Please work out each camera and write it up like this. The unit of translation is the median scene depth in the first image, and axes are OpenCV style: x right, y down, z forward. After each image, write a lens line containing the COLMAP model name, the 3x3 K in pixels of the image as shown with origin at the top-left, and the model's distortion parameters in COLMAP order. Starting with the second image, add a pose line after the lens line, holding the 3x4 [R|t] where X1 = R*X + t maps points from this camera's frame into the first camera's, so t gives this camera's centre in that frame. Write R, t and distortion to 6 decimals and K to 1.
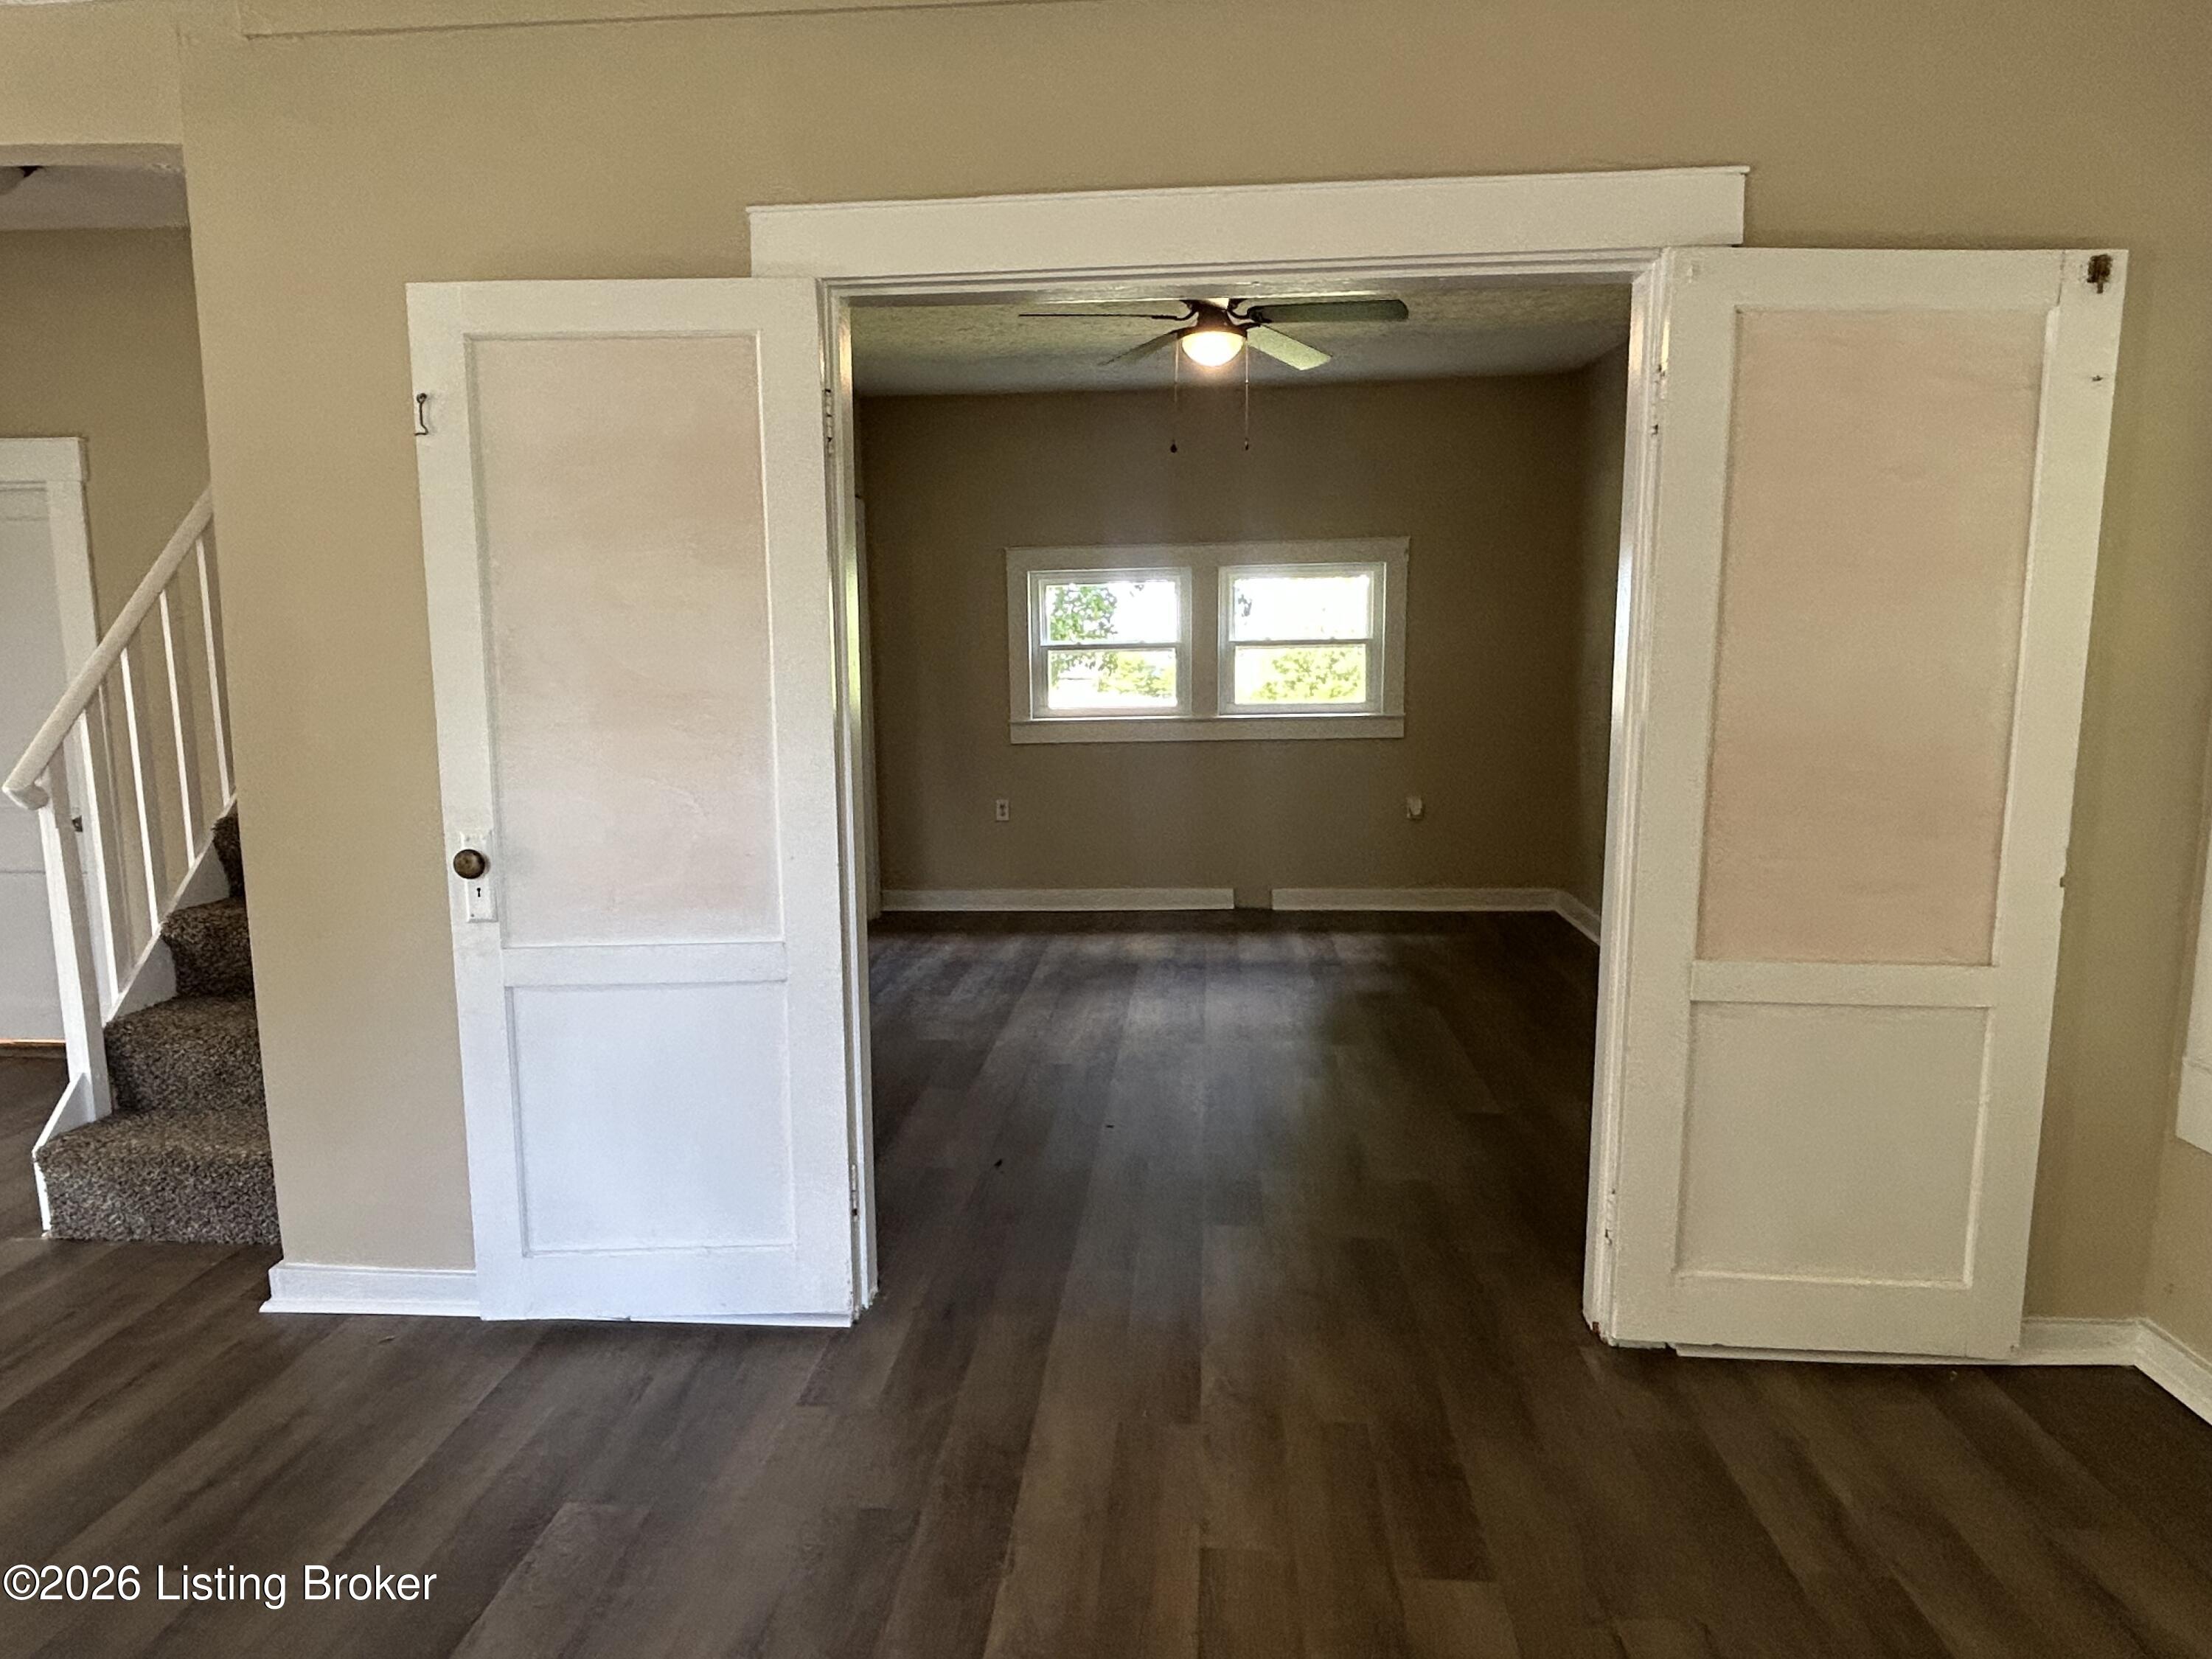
lens RADIAL K [[1366.9, 0, 1103.6], [0, 1366.9, 834.8], [0, 0, 1]] dist [-0.001543, -0.000440]
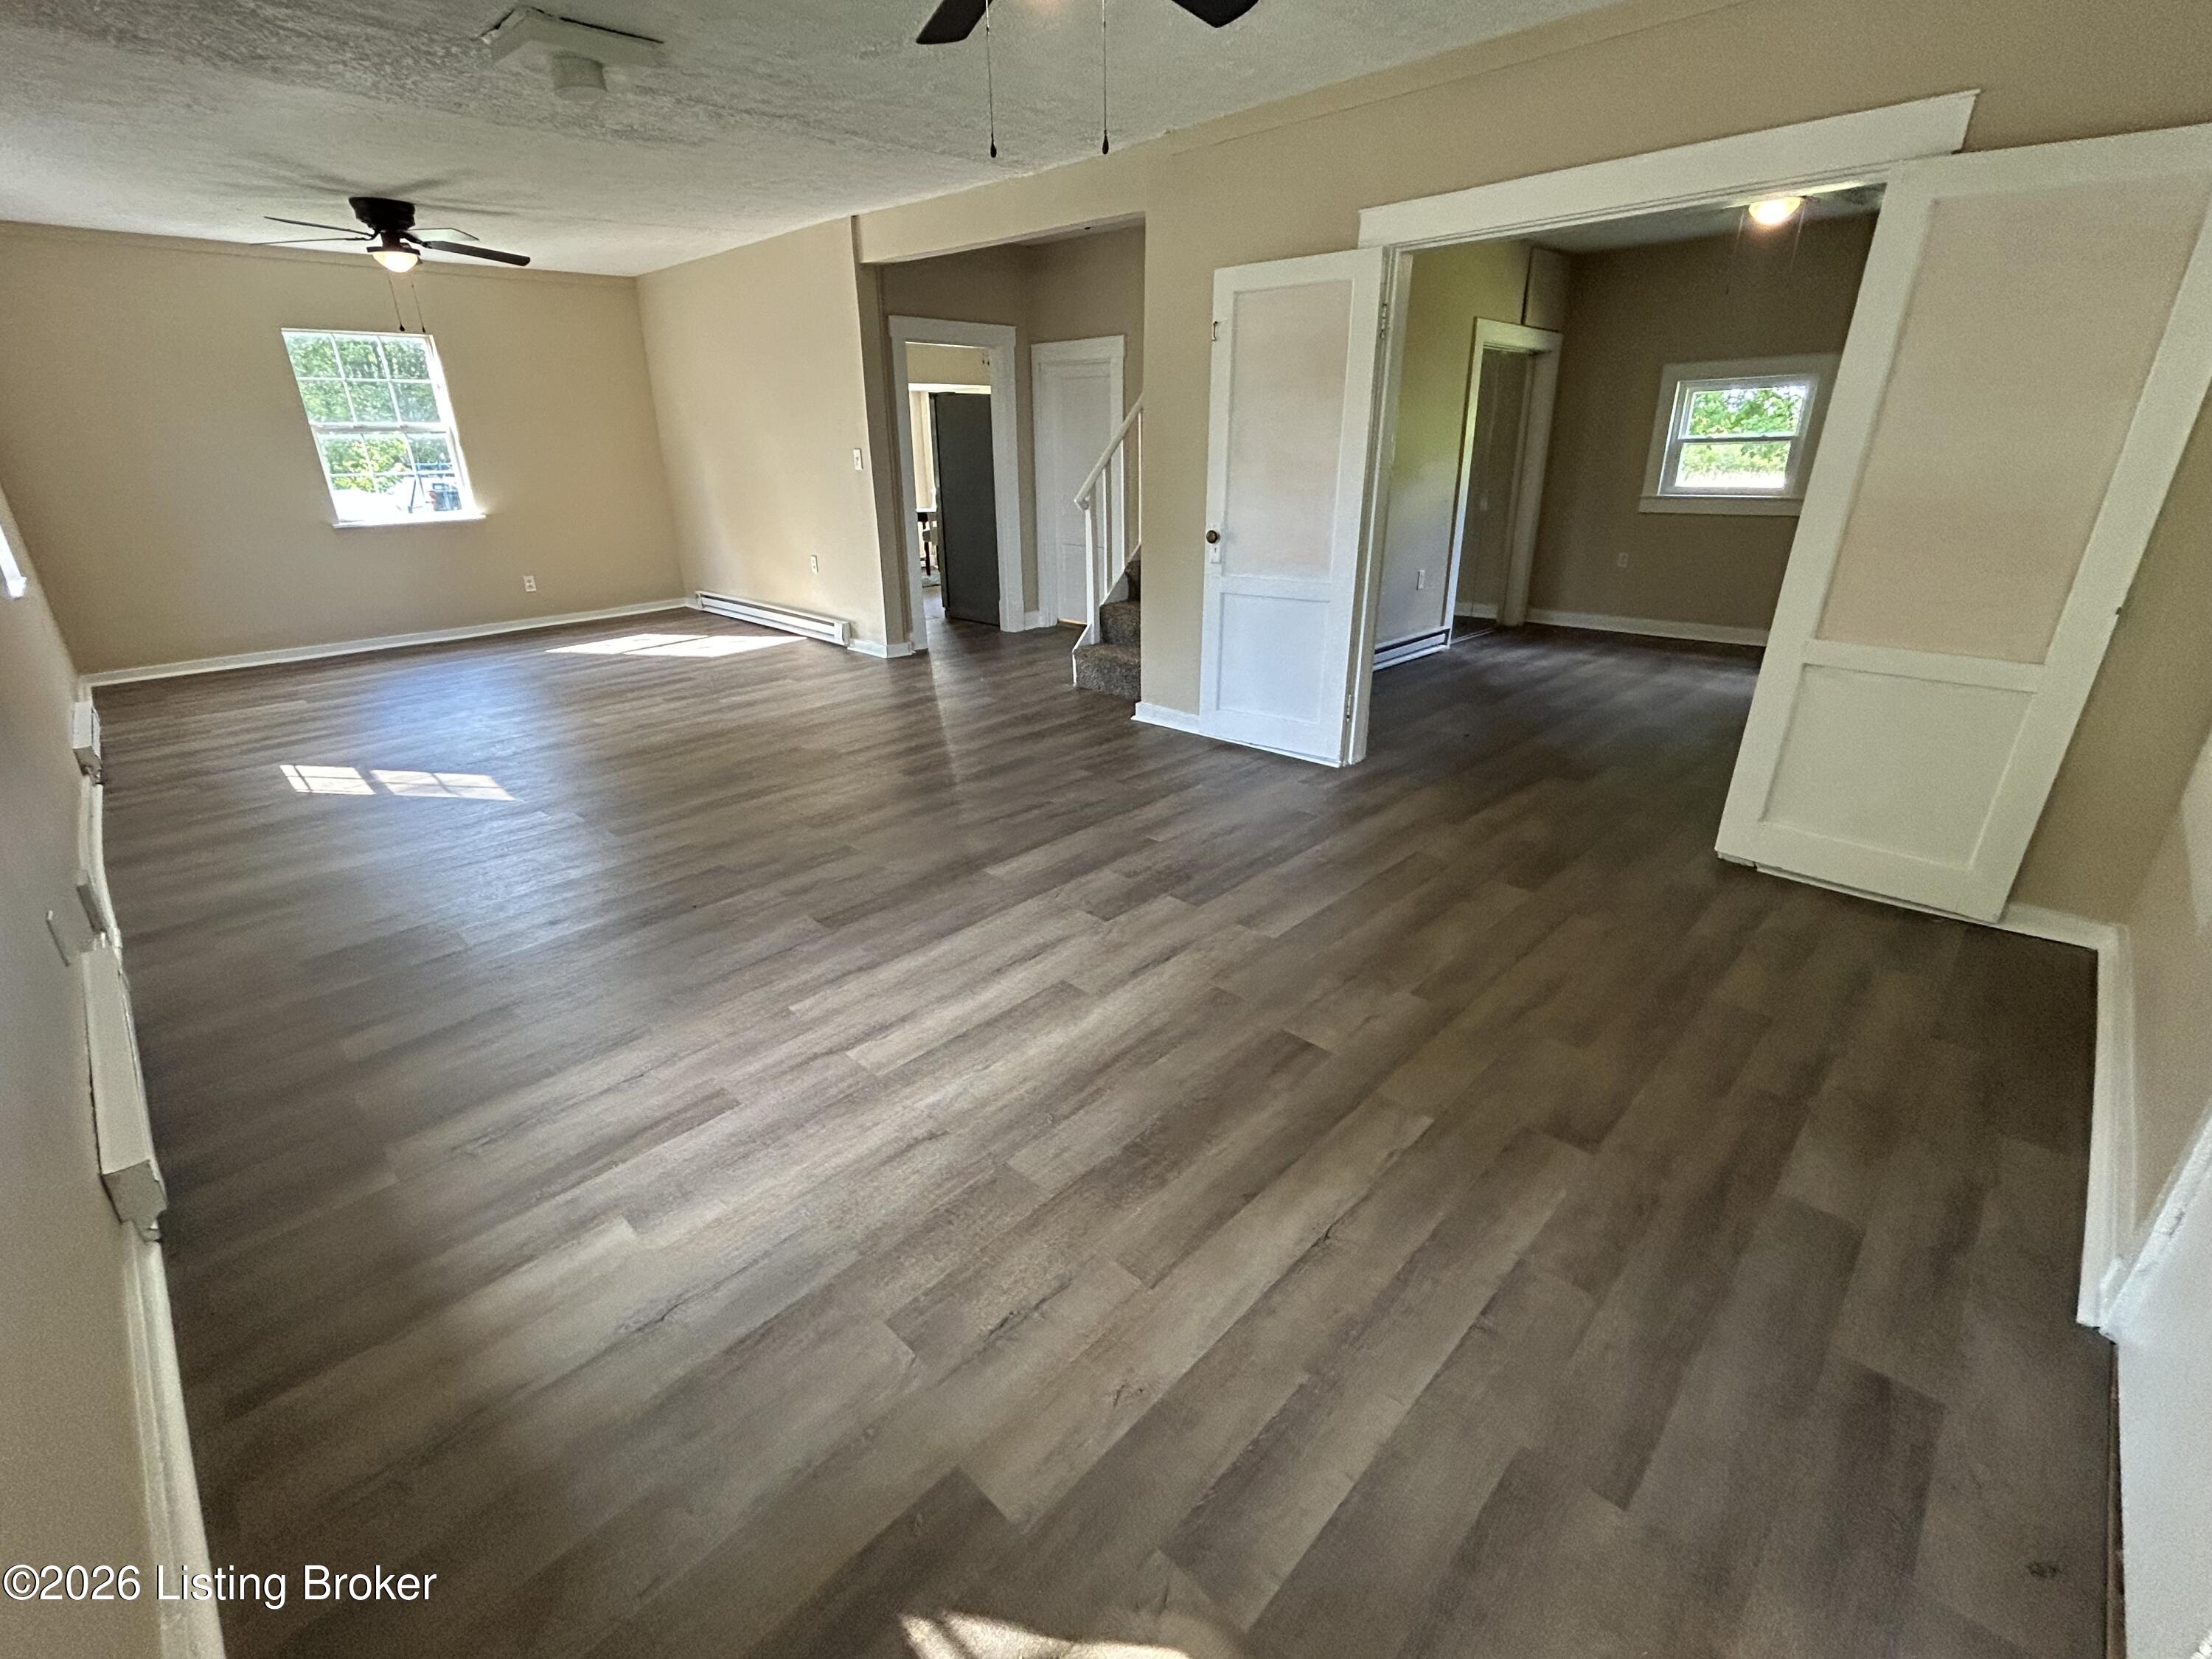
lens RADIAL K [[968.0, 0, 1106.0], [0, 968.0, 829.5], [0, 0, 1]] dist [-0.000728, -0.000042]
pose [[0.768294, 0.238949, -0.593825, 0.503421], [-0.087346, 0.958169, 0.272548, 0.065283], [0.634110, -0.157529, 0.757027, -0.461394]]
